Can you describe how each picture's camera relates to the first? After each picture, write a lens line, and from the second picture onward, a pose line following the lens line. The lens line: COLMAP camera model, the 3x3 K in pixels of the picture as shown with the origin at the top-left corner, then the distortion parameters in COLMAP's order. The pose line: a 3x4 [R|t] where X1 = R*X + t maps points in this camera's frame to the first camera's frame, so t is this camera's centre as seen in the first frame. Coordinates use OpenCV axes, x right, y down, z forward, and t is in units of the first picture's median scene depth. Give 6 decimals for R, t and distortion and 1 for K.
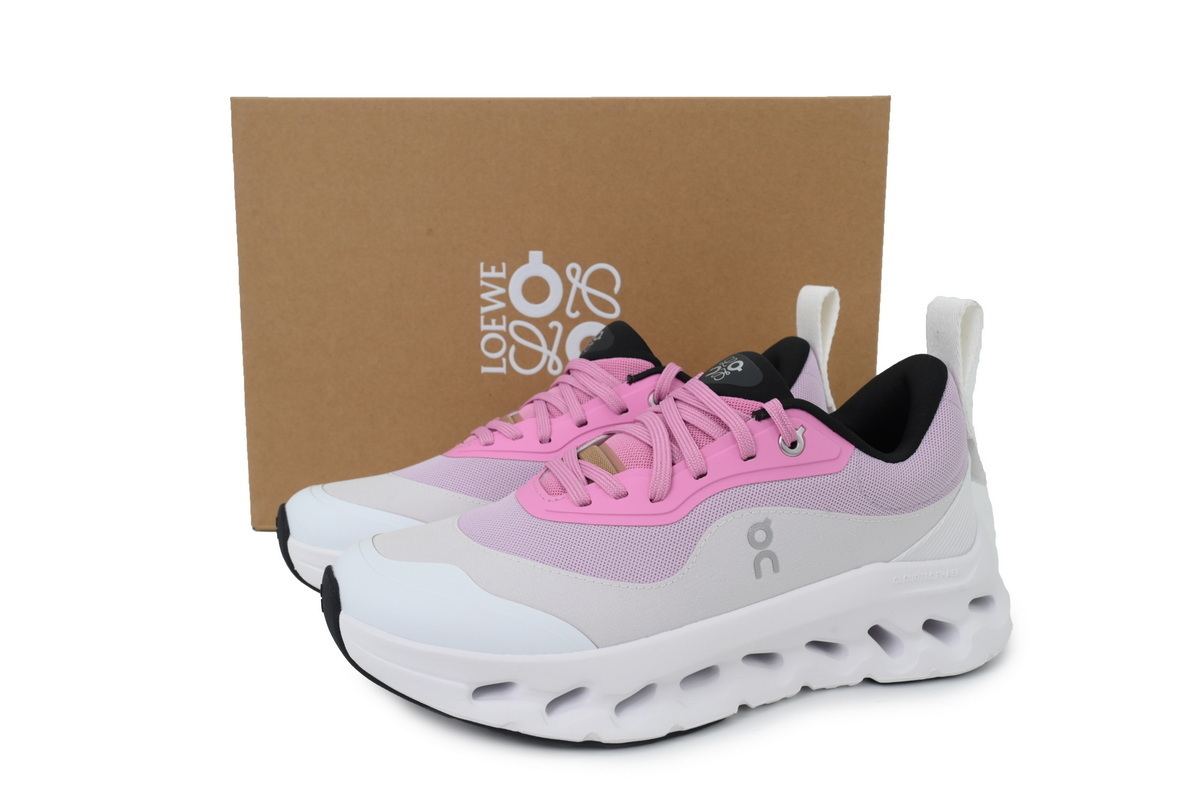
lens RADIAL K [[1050.7, 0, 599.9], [0, 1050.7, 400.7], [0, 0, 1]] dist [-0.009513, -0.004405]
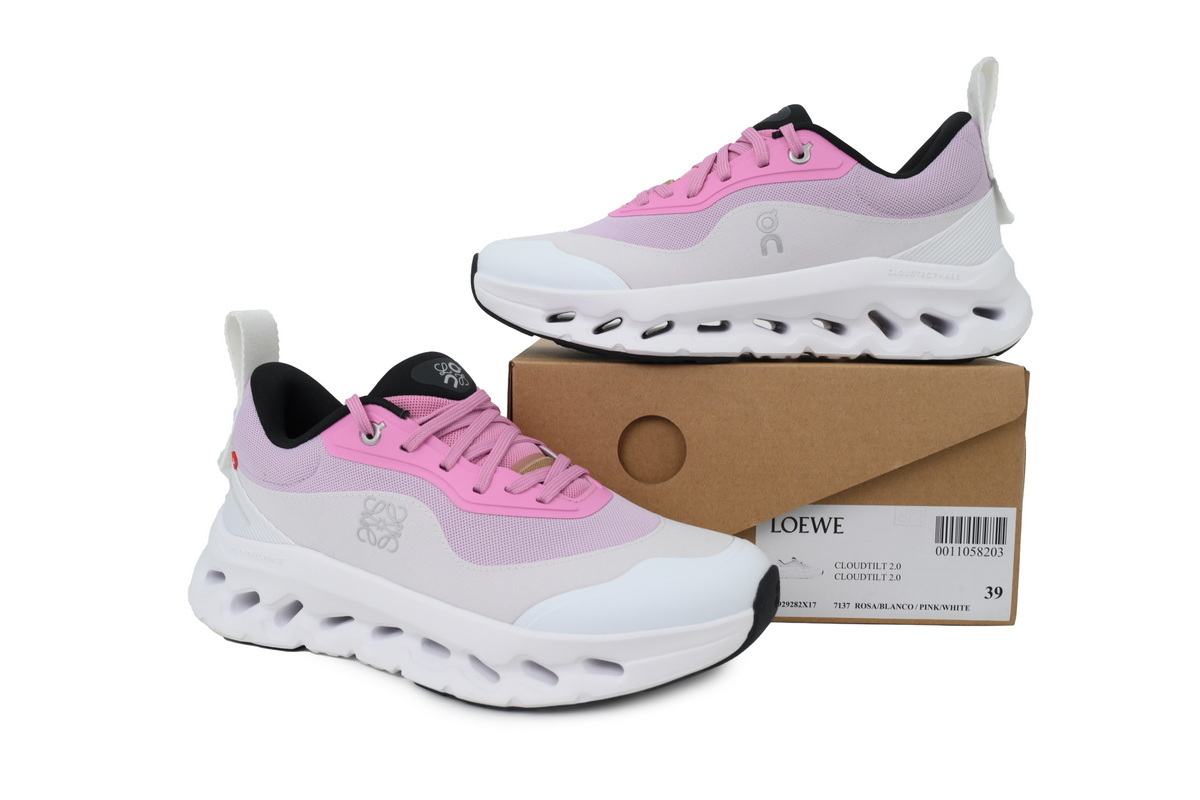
lens RADIAL K [[1050.7, 0, 600.0], [0, 1050.7, 400.4], [0, 0, 1]] dist [-0.009513, -0.004405]
pose [[0.905857, 0.035186, -0.422120, 0.519898], [-0.090252, 0.989693, -0.111183, 0.508753], [0.413857, 0.138813, 0.899696, -0.224981]]
